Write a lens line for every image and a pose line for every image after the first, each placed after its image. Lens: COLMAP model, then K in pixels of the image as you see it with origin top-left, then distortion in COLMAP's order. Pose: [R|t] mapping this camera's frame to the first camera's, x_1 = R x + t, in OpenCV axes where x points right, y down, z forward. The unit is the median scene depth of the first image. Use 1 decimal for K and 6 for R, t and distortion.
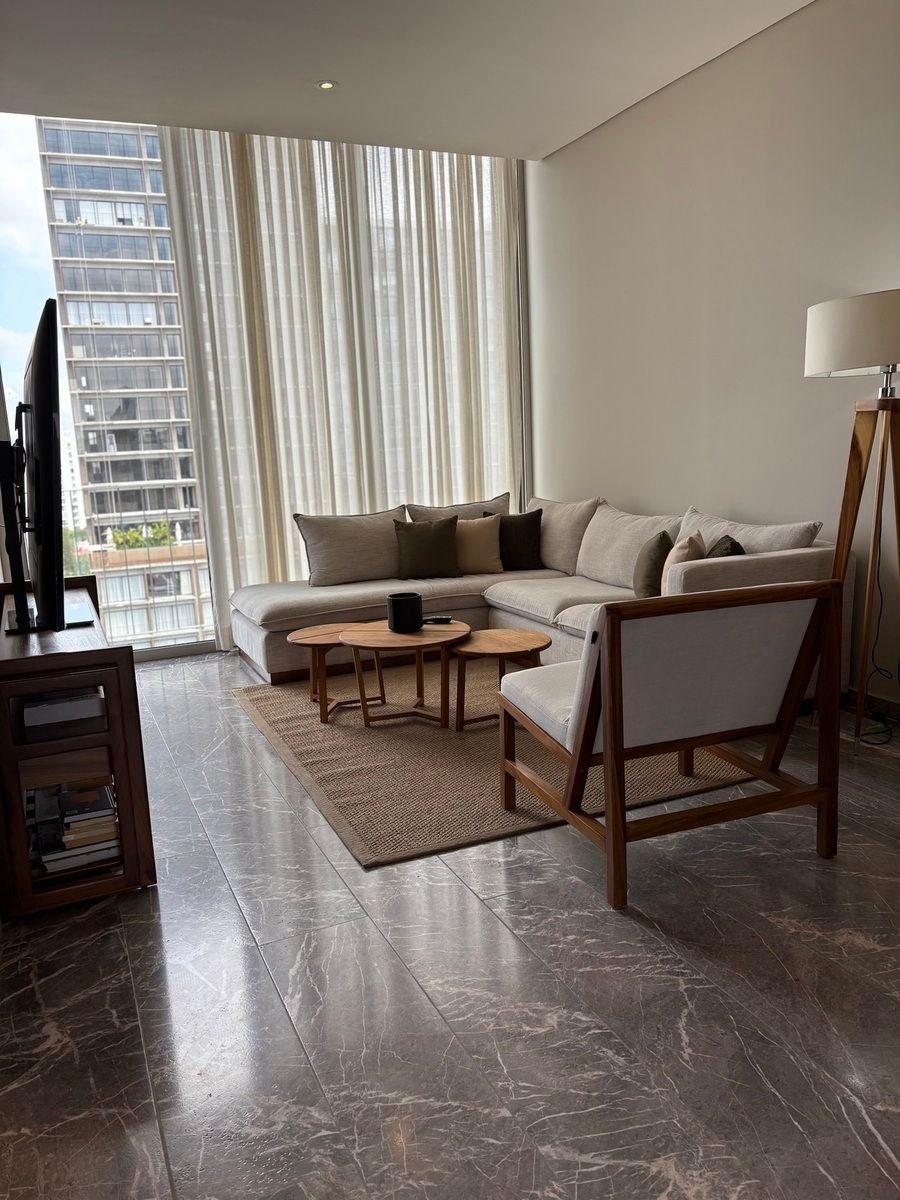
lens RADIAL K [[908.1, 0, 453.5], [0, 908.1, 609.5], [0, 0, 1]] dist [0.047267, -0.045263]
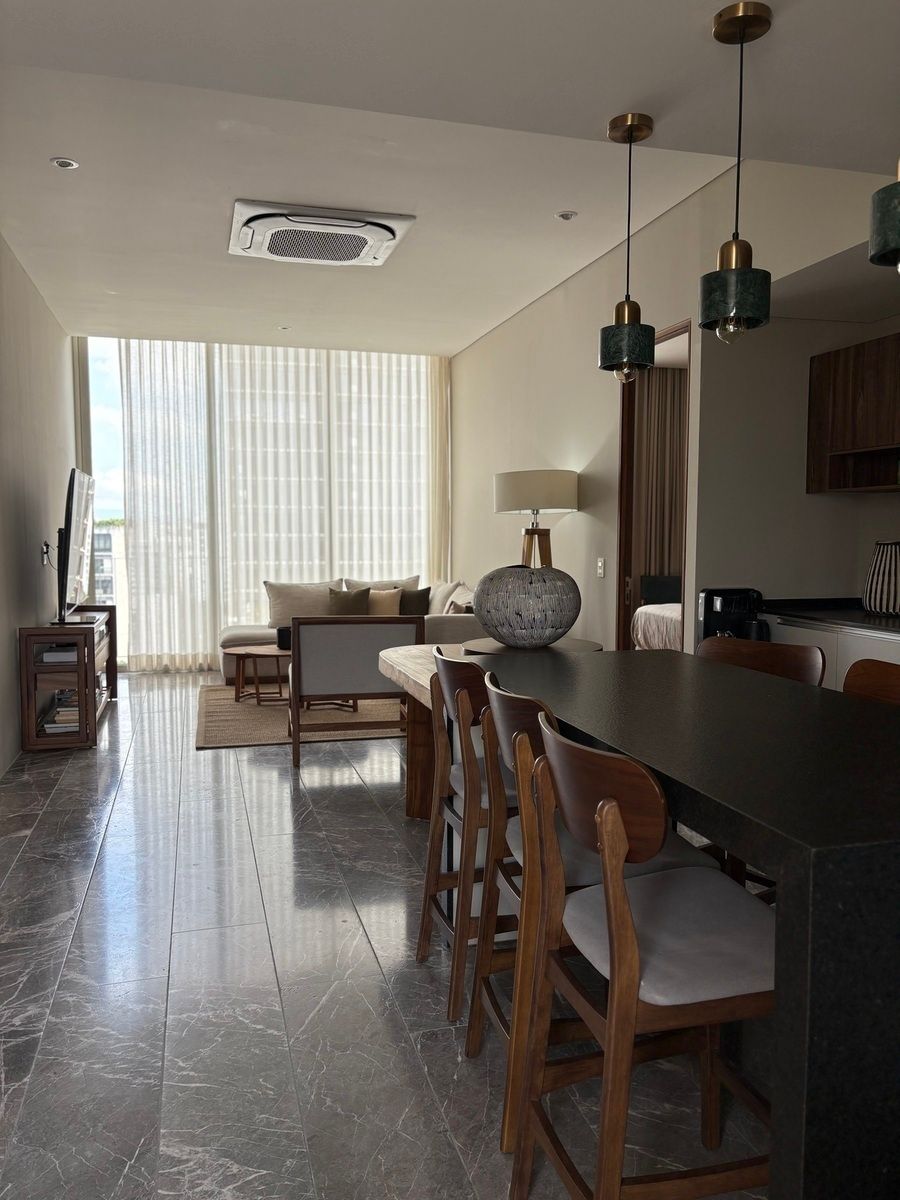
lens RADIAL K [[908.1, 0, 450.8], [0, 908.1, 607.6], [0, 0, 1]] dist [0.047267, -0.045263]
pose [[0.986741, 0.059011, -0.151194, 0.450594], [-0.074262, 0.992481, -0.097296, 0.080196], [0.144316, 0.107234, 0.983704, -0.559911]]
